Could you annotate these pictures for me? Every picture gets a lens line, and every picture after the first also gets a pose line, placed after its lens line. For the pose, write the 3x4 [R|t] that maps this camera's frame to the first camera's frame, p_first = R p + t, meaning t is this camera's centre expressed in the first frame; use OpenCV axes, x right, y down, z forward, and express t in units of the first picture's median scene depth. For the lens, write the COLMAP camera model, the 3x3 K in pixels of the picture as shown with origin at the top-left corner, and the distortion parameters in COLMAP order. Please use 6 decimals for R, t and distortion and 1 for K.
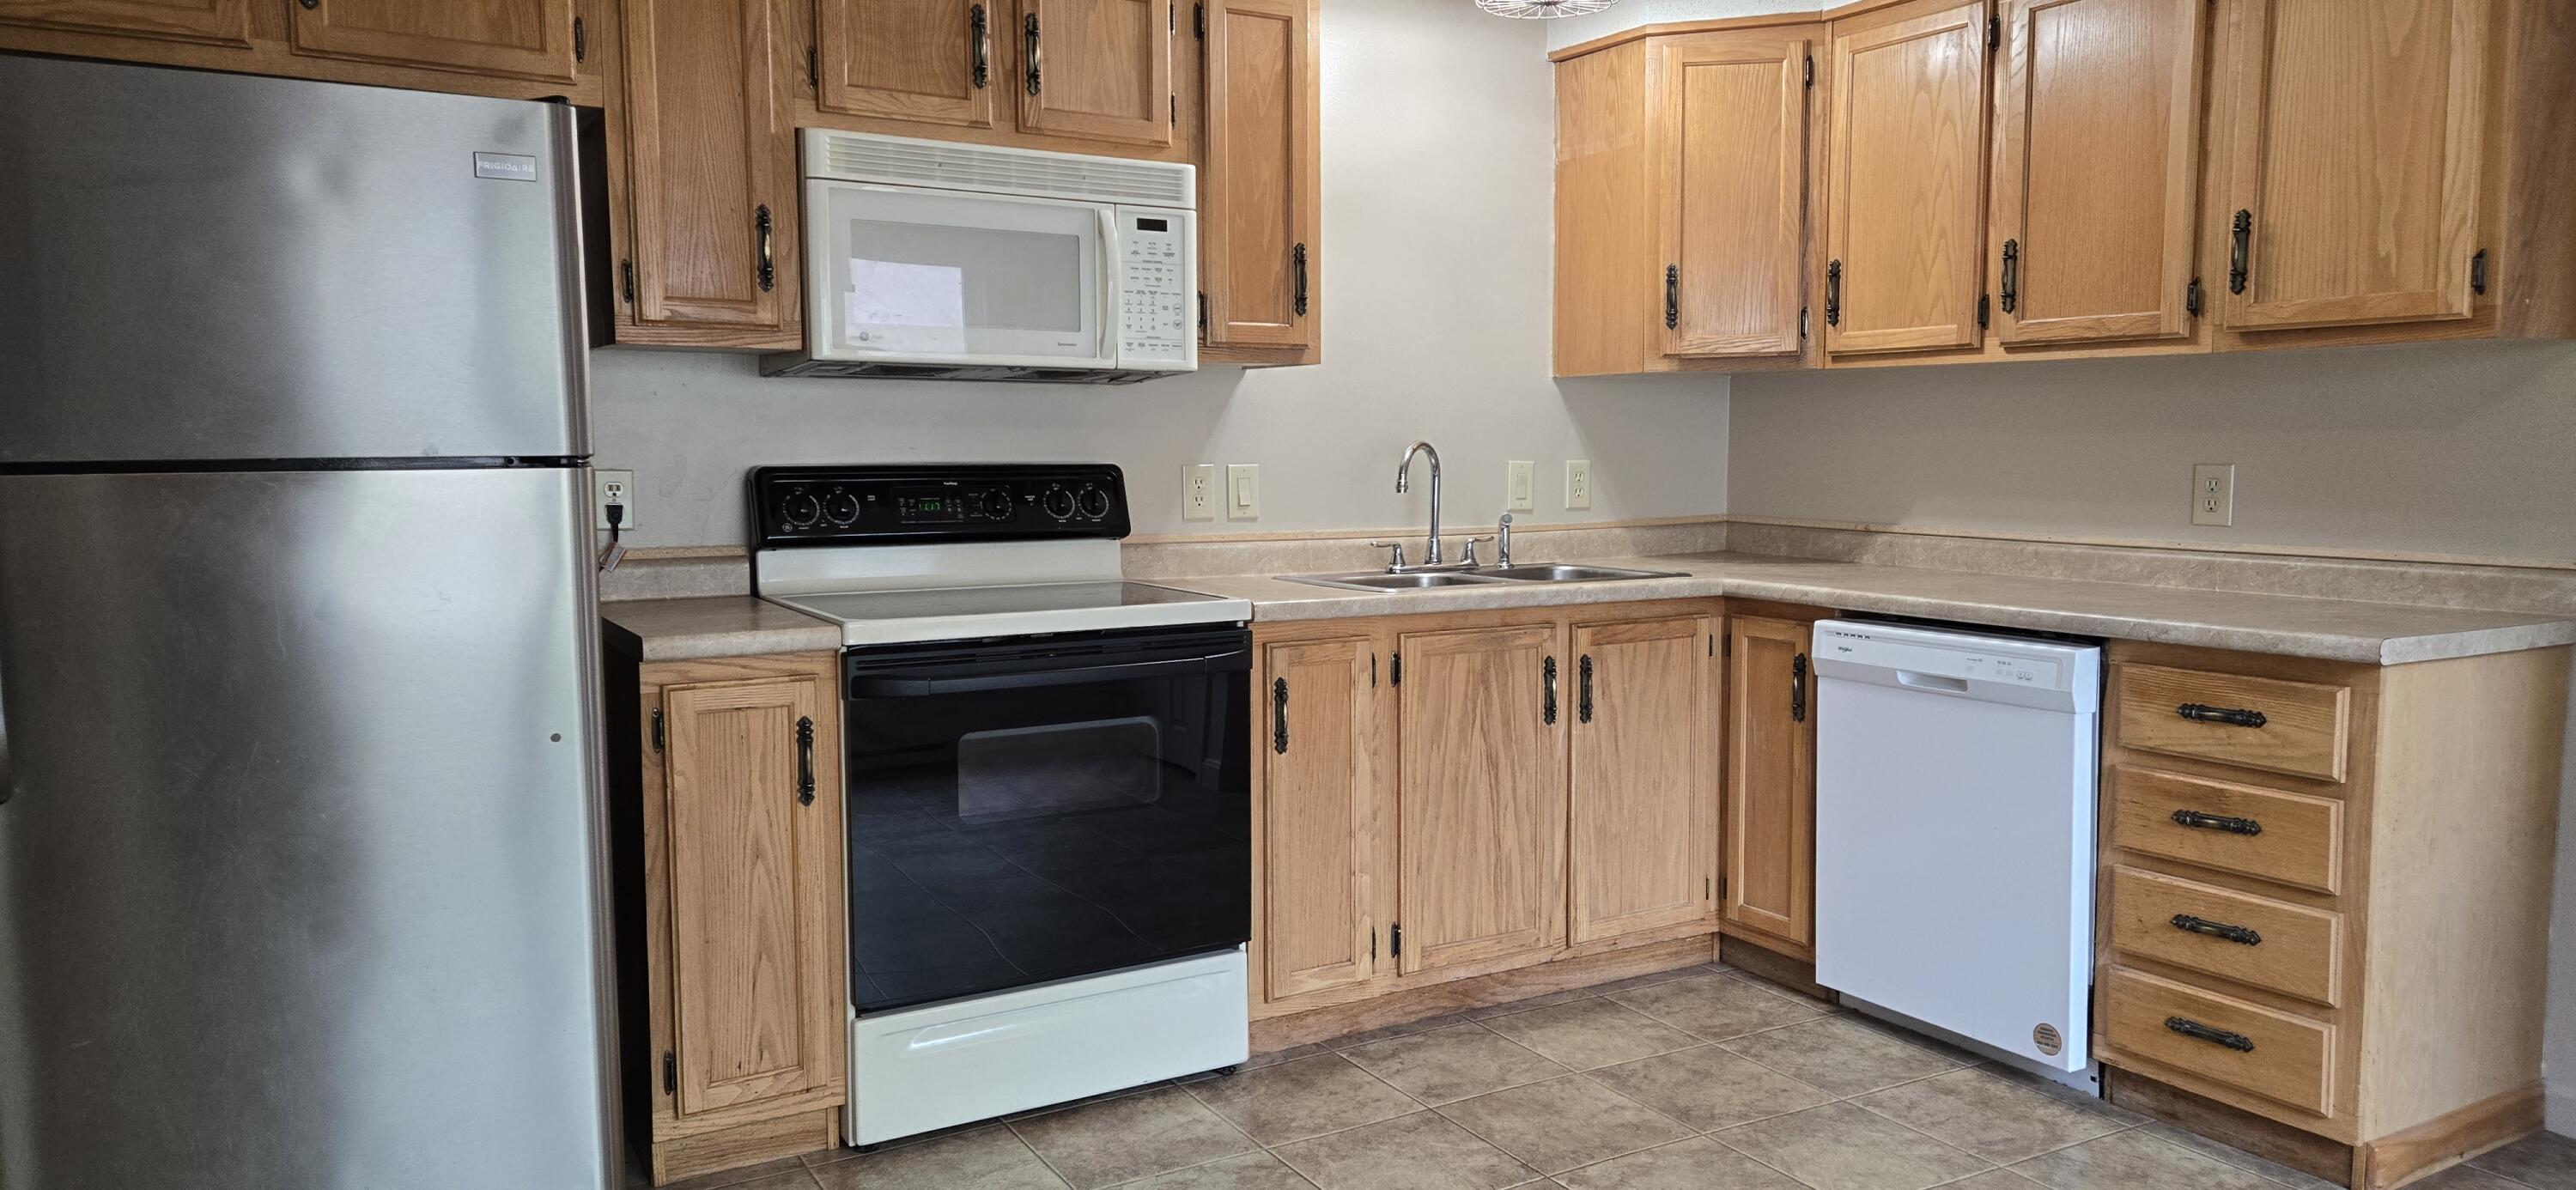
lens RADIAL K [[1720.5, 0, 1284.3], [0, 1720.5, 609.1], [0, 0, 1]] dist [0.082123, -0.062713]
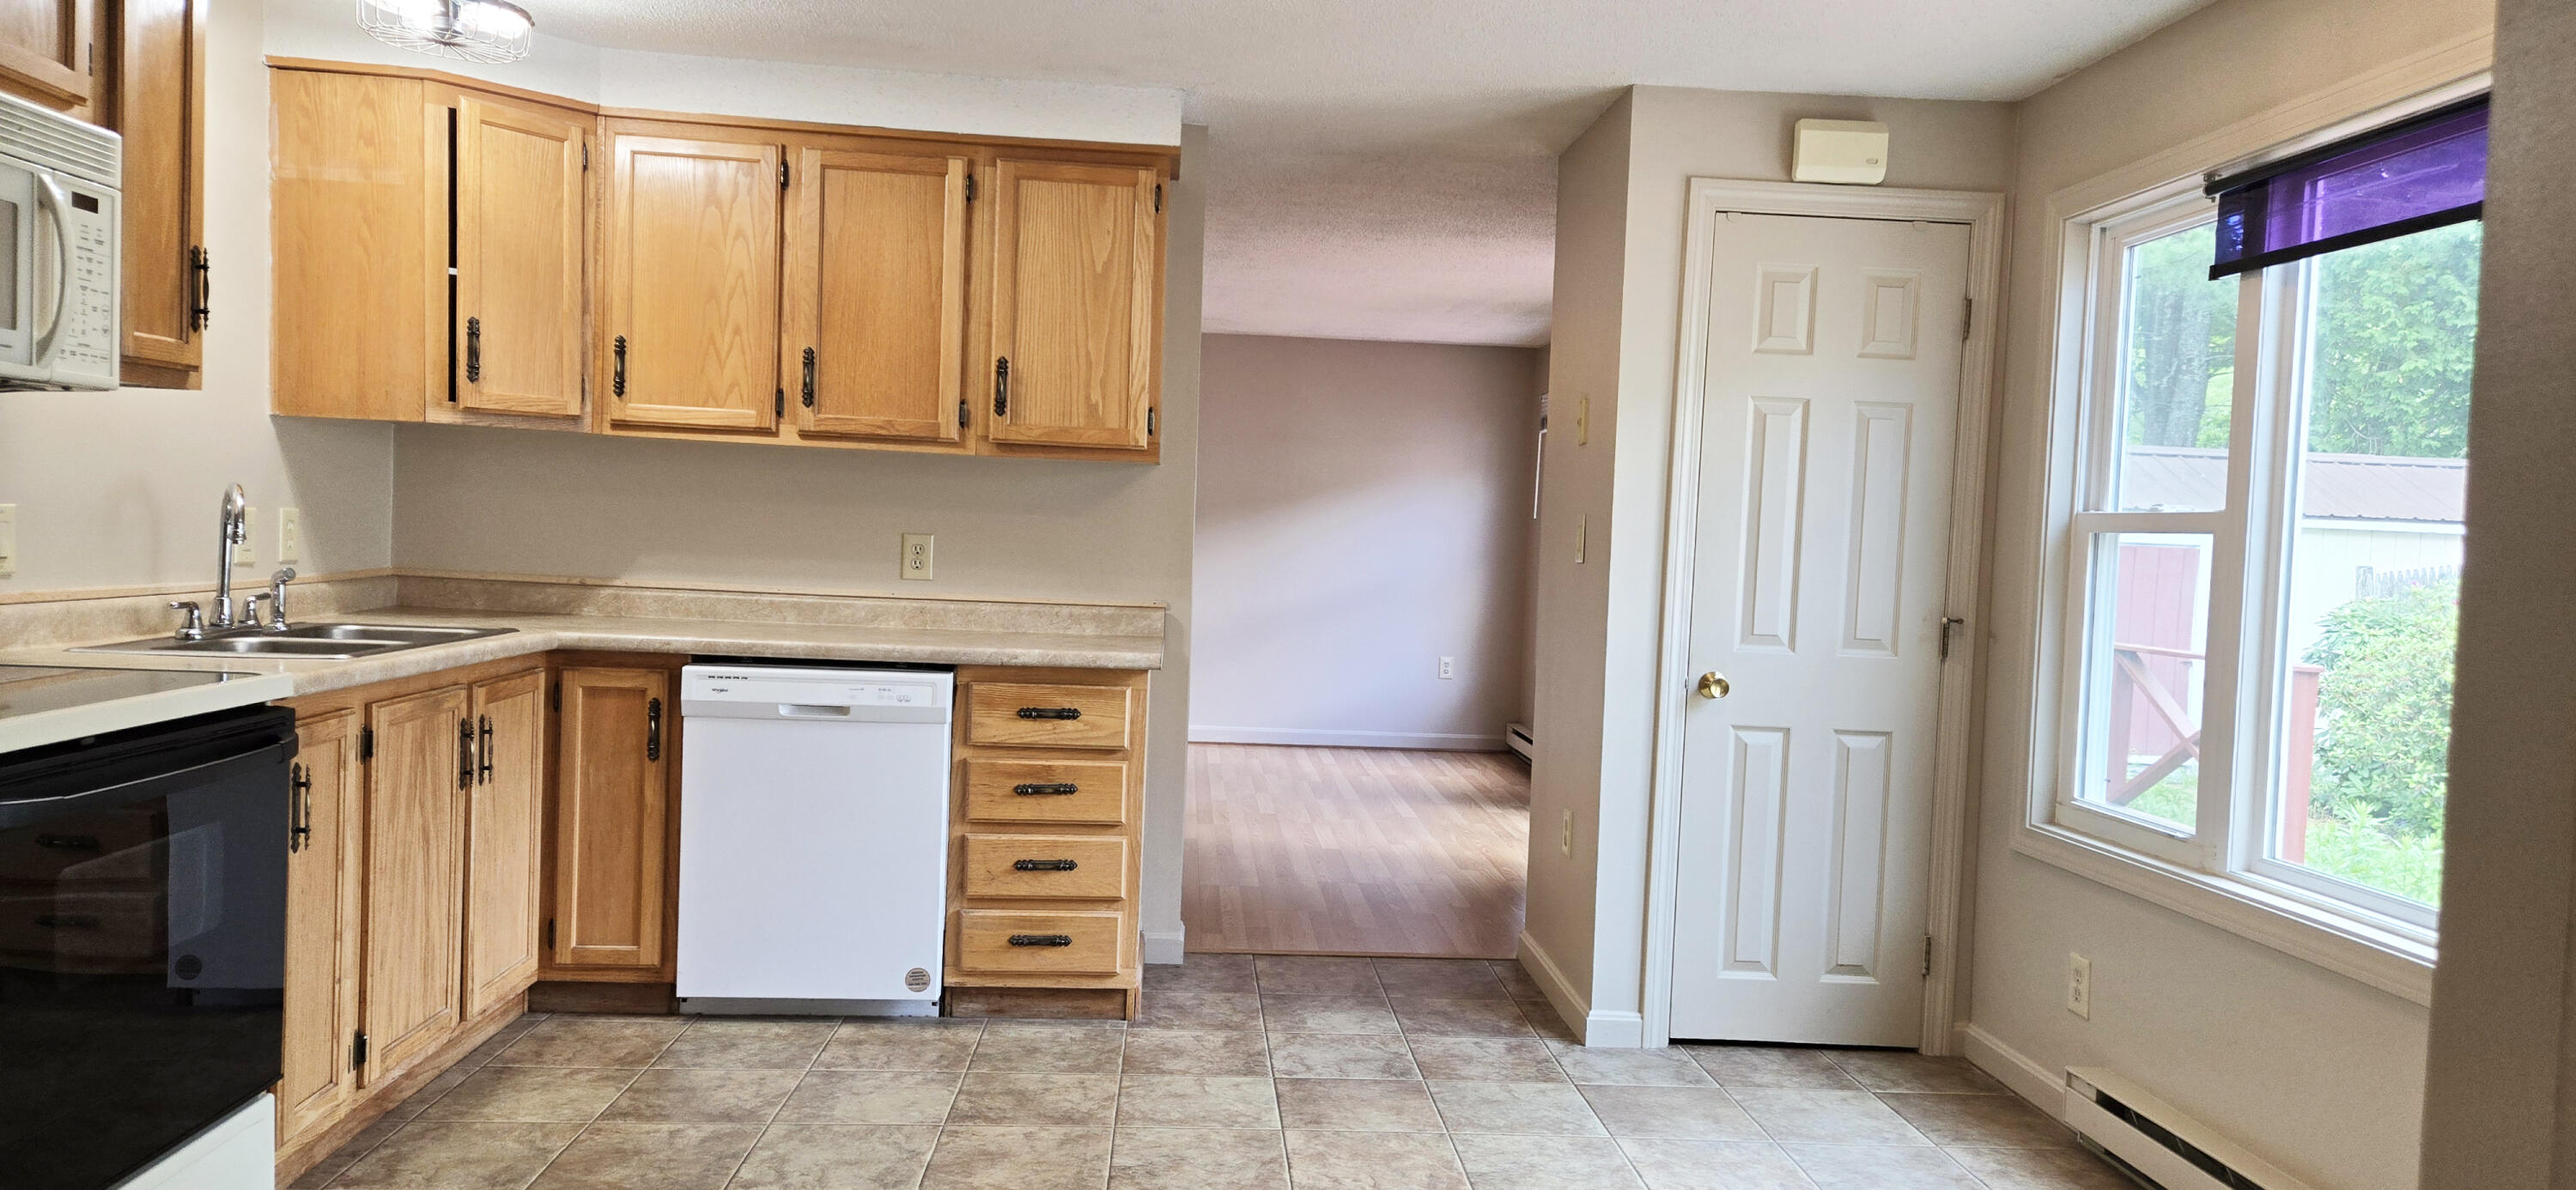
lens RADIAL K [[1720.5, 0, 1356.4], [0, 1720.5, 604.9], [0, 0, 1]] dist [0.082123, -0.062713]
pose [[0.433031, -0.018552, 0.901188, -0.535365], [0.045054, 0.998984, -0.001083, -0.012894], [-0.900252, 0.041072, 0.433427, 0.137338]]
